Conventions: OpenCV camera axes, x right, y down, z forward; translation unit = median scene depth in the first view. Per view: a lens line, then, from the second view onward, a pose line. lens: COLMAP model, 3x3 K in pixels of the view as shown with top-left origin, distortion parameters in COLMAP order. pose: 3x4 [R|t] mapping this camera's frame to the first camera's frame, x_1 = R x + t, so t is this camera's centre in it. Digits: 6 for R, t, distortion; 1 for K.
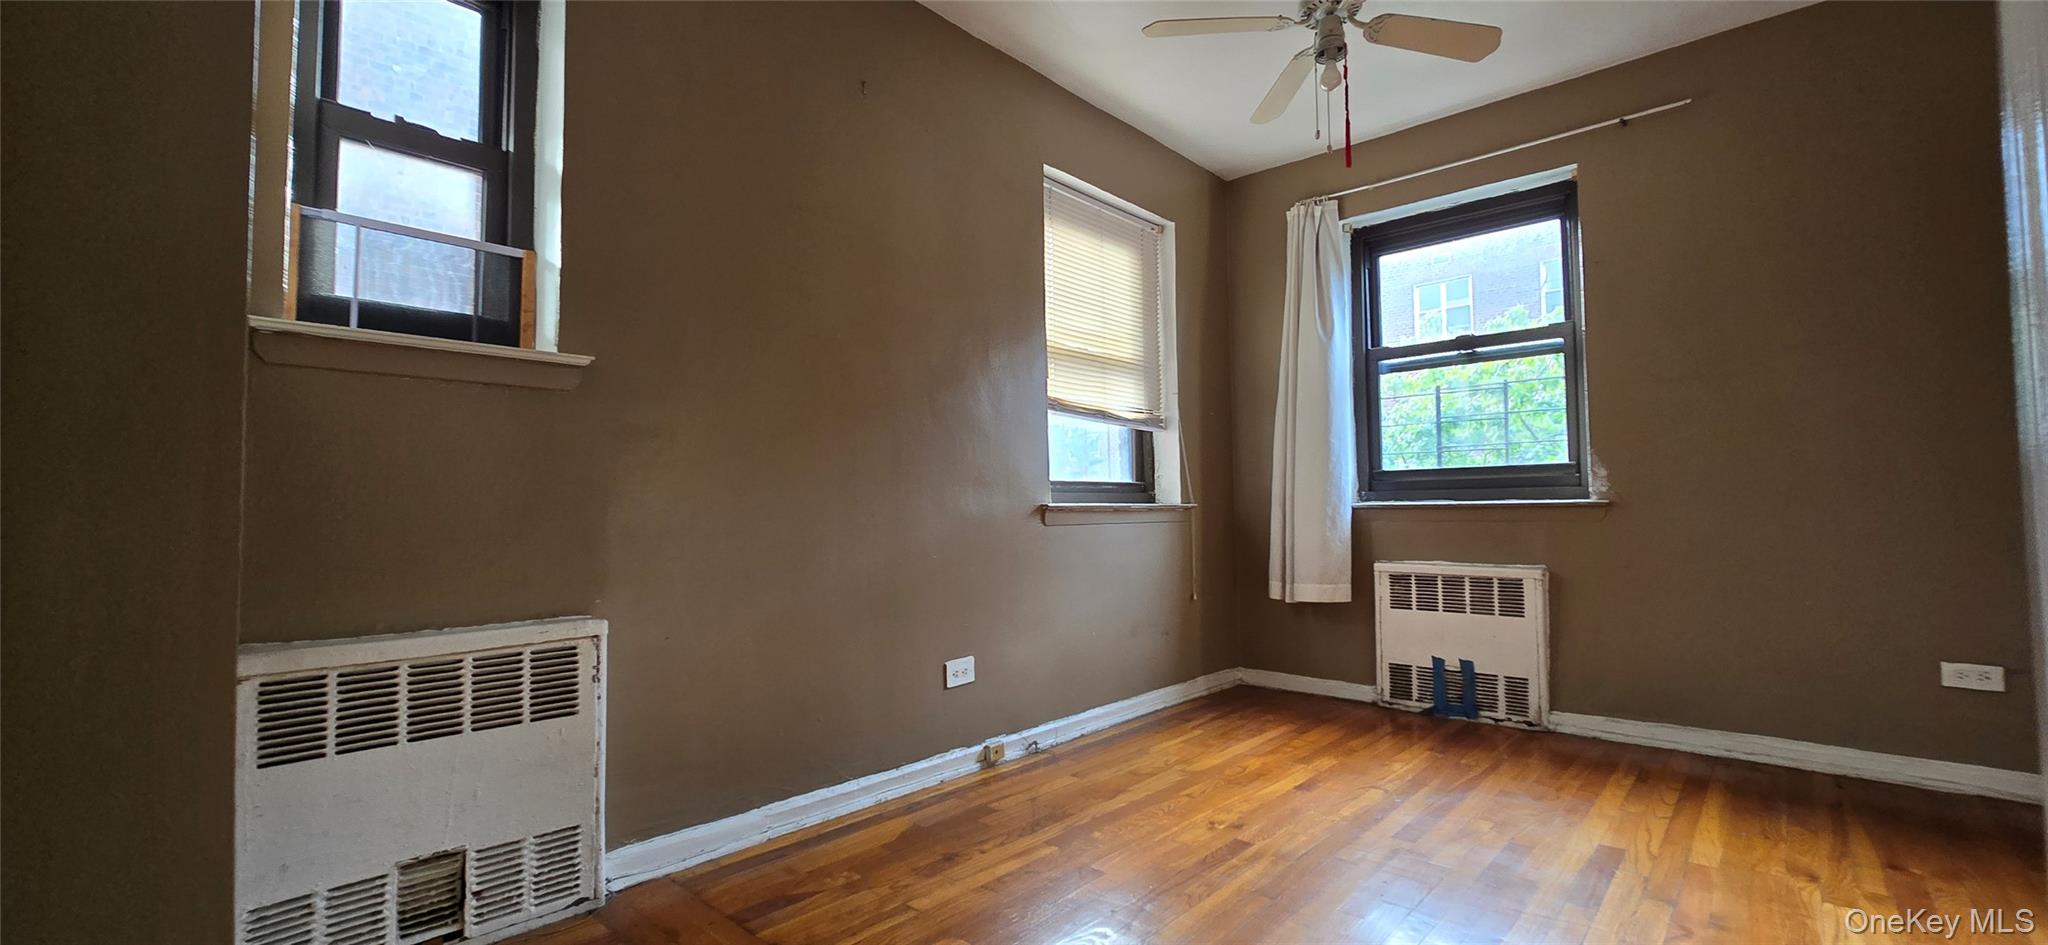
lens RADIAL K [[835.6, 0, 1032.5], [0, 835.6, 475.1], [0, 0, 1]] dist [-0.005769, 0.001313]
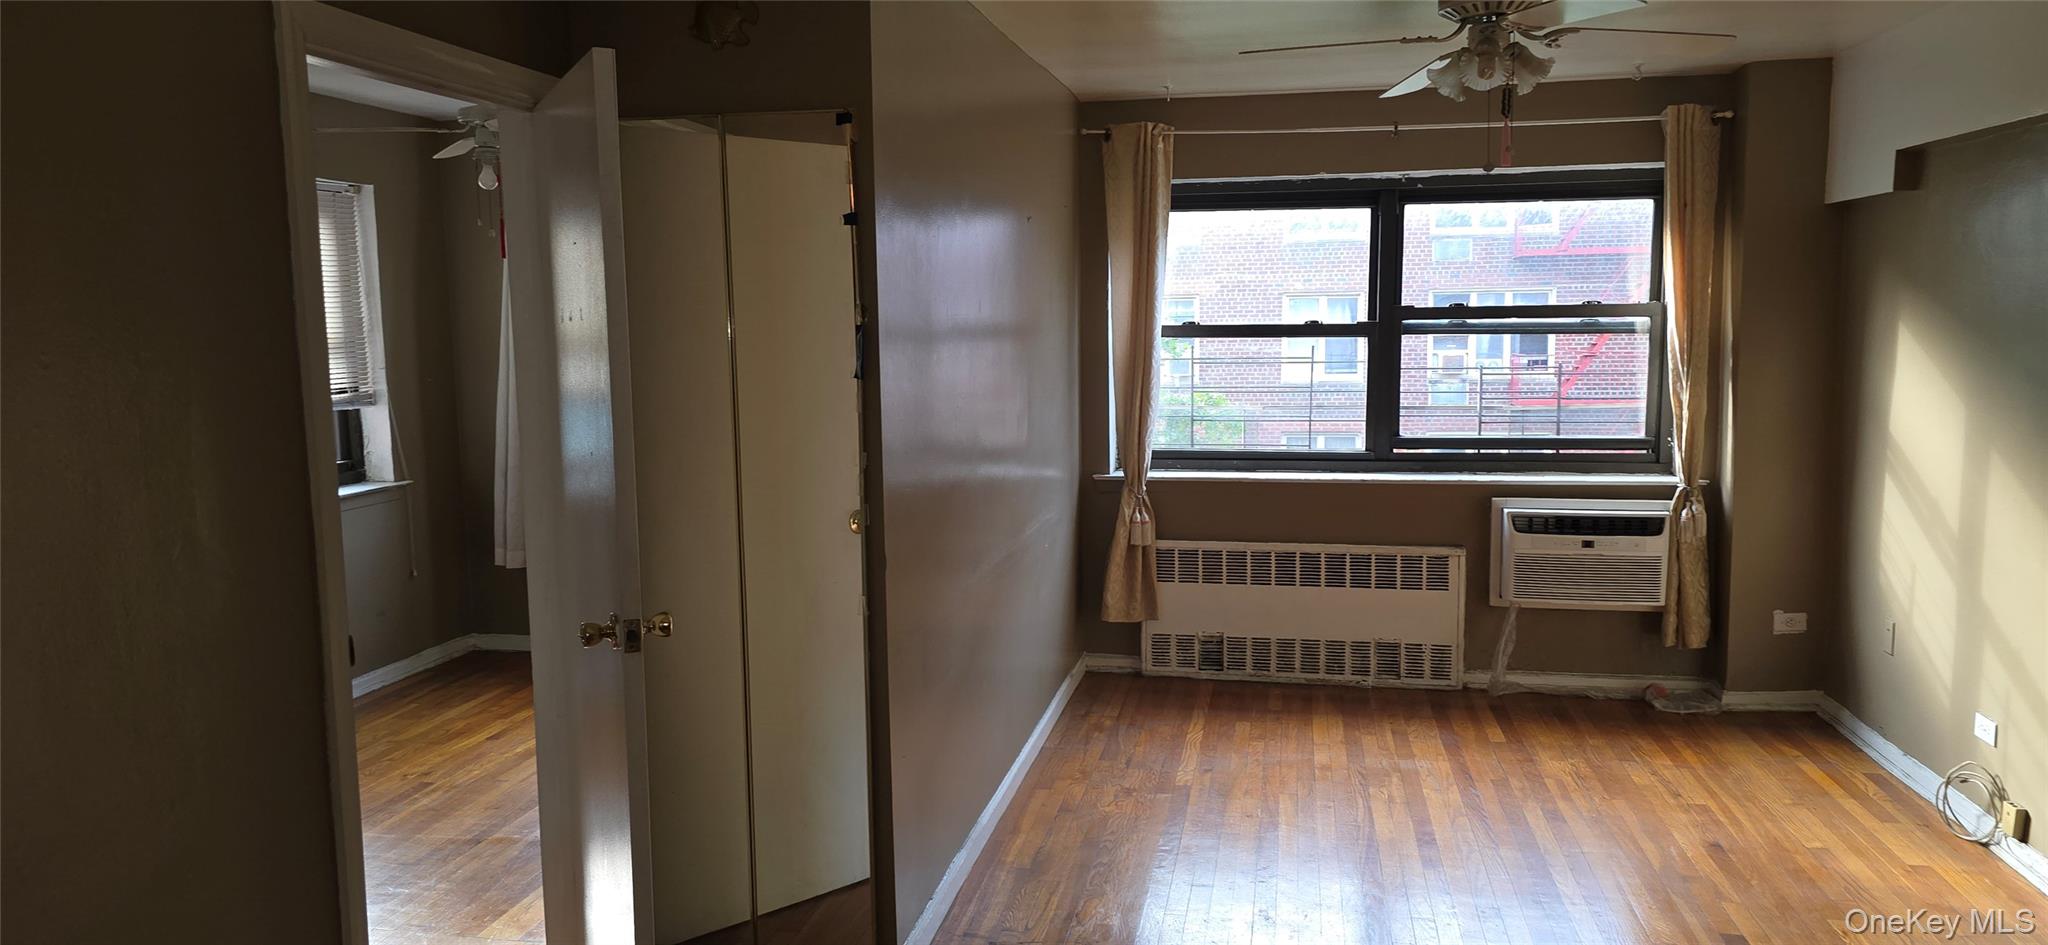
lens RADIAL K [[1361.4, 0, 1031.7], [0, 1361.4, 463.7], [0, 0, 1]] dist [0.045173, -0.047747]
pose [[0.851406, -0.060685, 0.520986, -0.028870], [-0.016686, 0.989648, 0.142543, -0.287828], [-0.524242, -0.130055, 0.841579, -0.935240]]
